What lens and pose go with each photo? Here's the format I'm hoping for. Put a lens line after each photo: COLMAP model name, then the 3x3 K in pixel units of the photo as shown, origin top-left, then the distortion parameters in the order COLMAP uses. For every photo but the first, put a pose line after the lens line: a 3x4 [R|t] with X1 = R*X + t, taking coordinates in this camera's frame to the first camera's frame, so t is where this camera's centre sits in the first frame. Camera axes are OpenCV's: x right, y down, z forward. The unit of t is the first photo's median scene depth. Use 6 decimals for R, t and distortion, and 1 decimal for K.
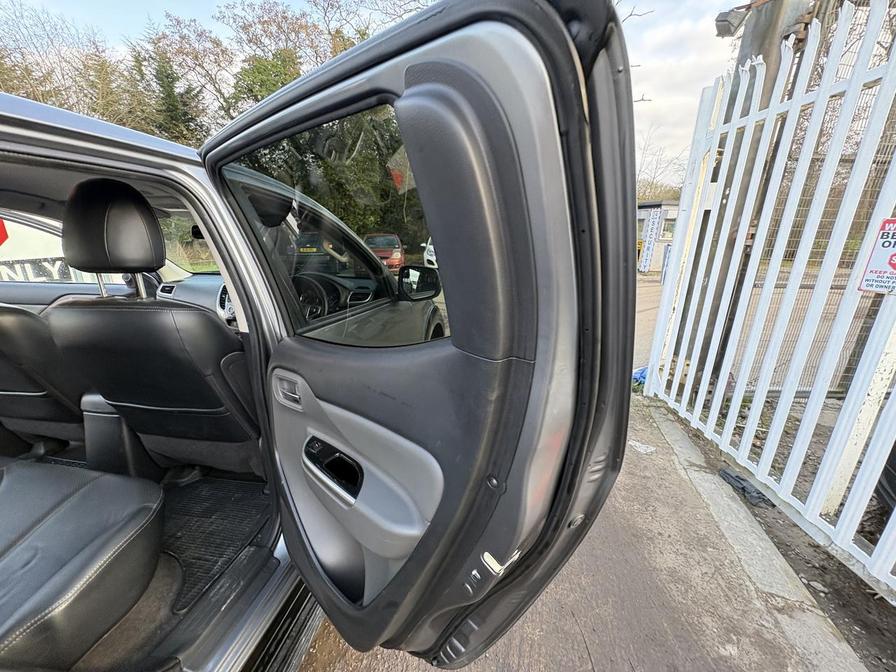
lens RADIAL K [[356.7, 0, 451.6], [0, 356.7, 333.3], [0, 0, 1]] dist [-0.008060, 0.000990]
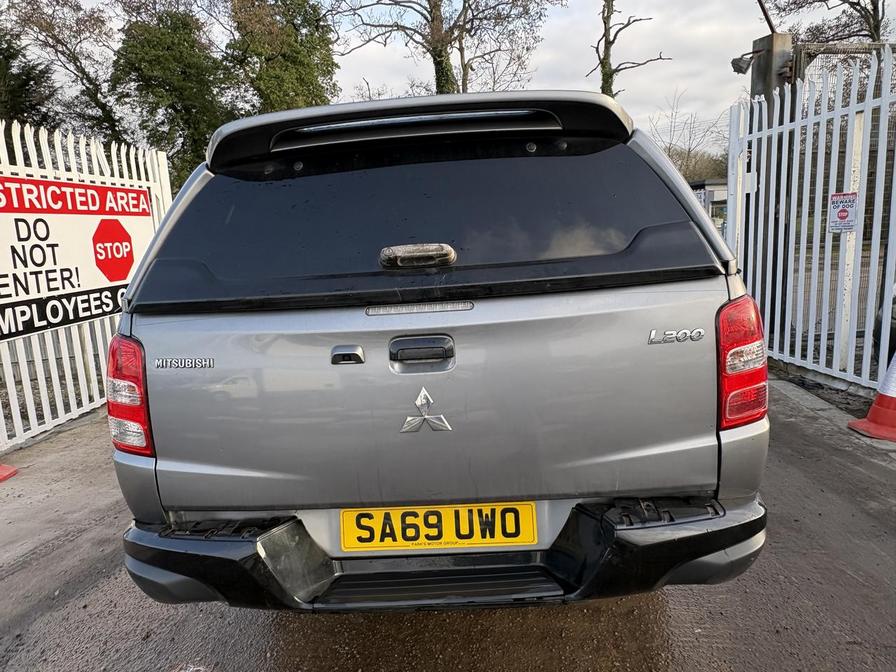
lens RADIAL K [[601.0, 0, 448.6], [0, 601.0, 338.1], [0, 0, 1]] dist [-0.003501, -0.002779]
pose [[0.990342, -0.092324, 0.103437, -0.116212], [0.104237, 0.987718, -0.116397, 0.057460], [-0.091420, 0.126054, 0.987802, -0.181349]]
